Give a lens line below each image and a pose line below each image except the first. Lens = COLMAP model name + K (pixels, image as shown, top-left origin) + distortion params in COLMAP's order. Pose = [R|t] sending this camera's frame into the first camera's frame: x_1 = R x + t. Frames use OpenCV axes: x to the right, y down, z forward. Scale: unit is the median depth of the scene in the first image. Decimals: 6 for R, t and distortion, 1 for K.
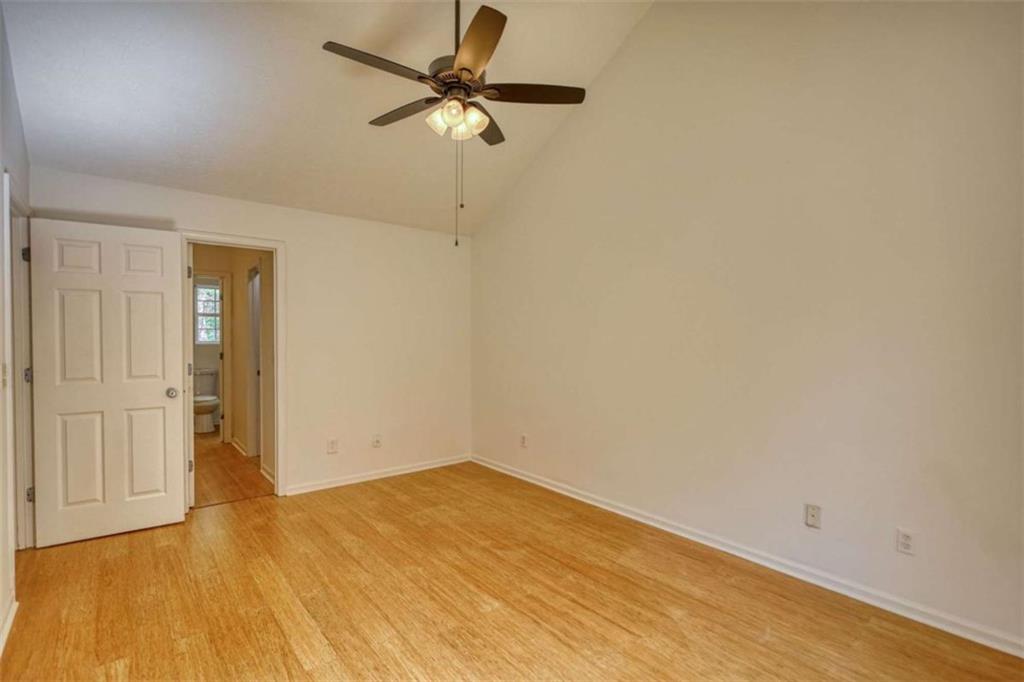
lens RADIAL K [[481.4, 0, 512.0], [0, 481.4, 341.0], [0, 0, 1]] dist [-0.001305, -0.000301]
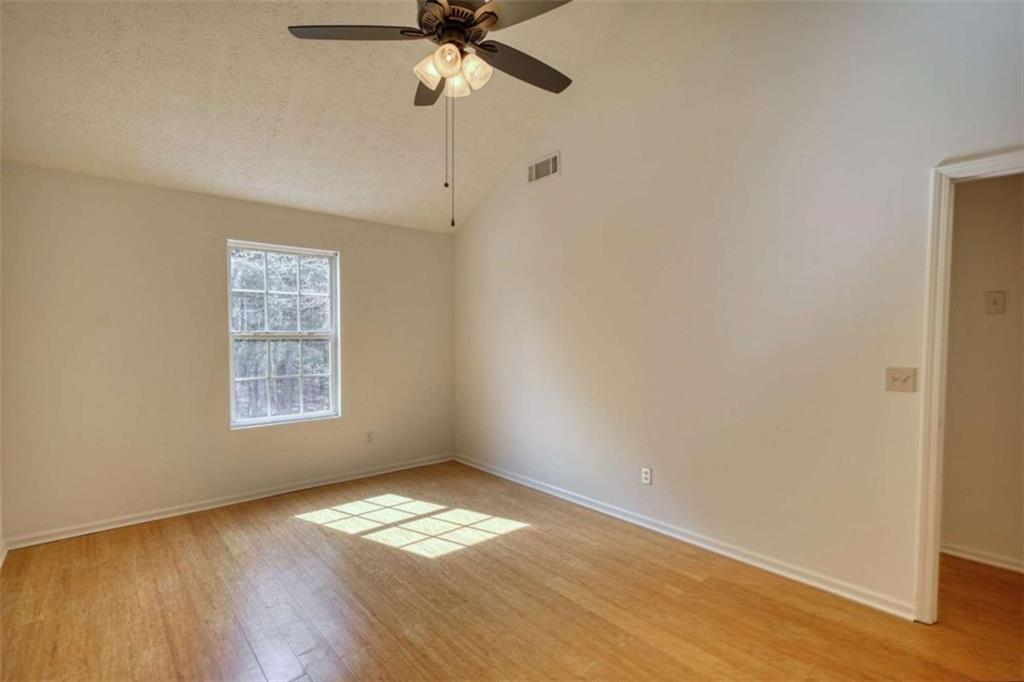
lens RADIAL K [[477.1, 0, 506.8], [0, 477.1, 345.2], [0, 0, 1]] dist [0.003256, 0.000672]
pose [[-0.999696, -0.004896, -0.024166, -0.177164], [-0.005529, 0.999641, 0.026209, -0.016386], [0.024029, 0.026334, -0.999364, 1.716164]]
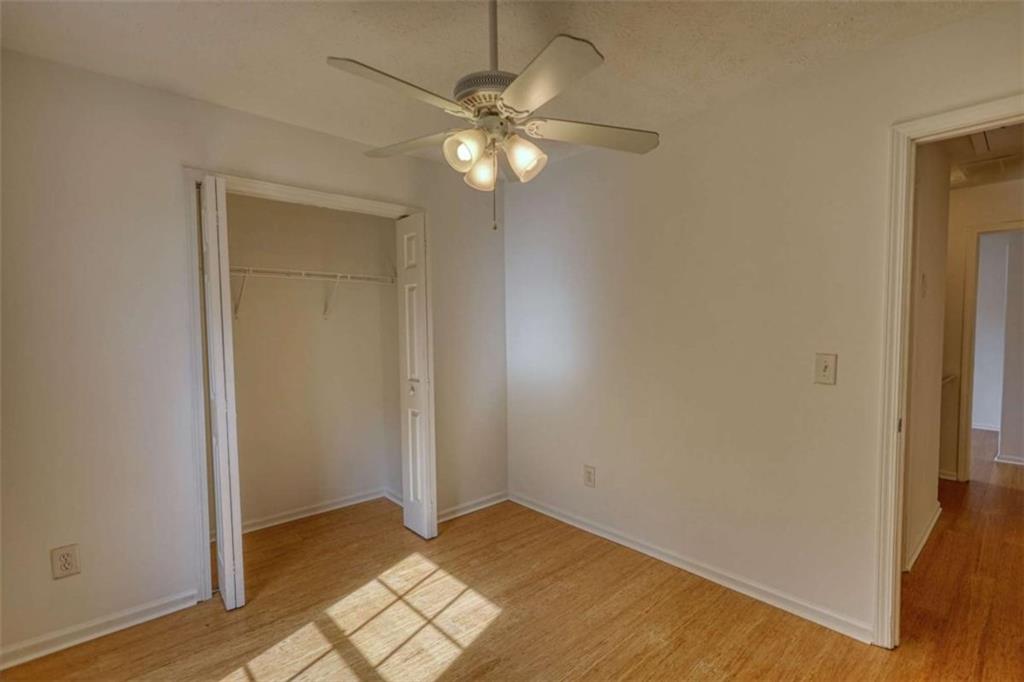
lens RADIAL K [[486.1, 0, 514.6], [0, 486.1, 344.2], [0, 0, 1]] dist [0.000669, -0.000249]
pose [[0.056713, 0.040410, -0.997572, 0.804550], [-0.000616, 0.999182, 0.040440, -0.011728], [0.998390, -0.001679, 0.056692, 0.612754]]
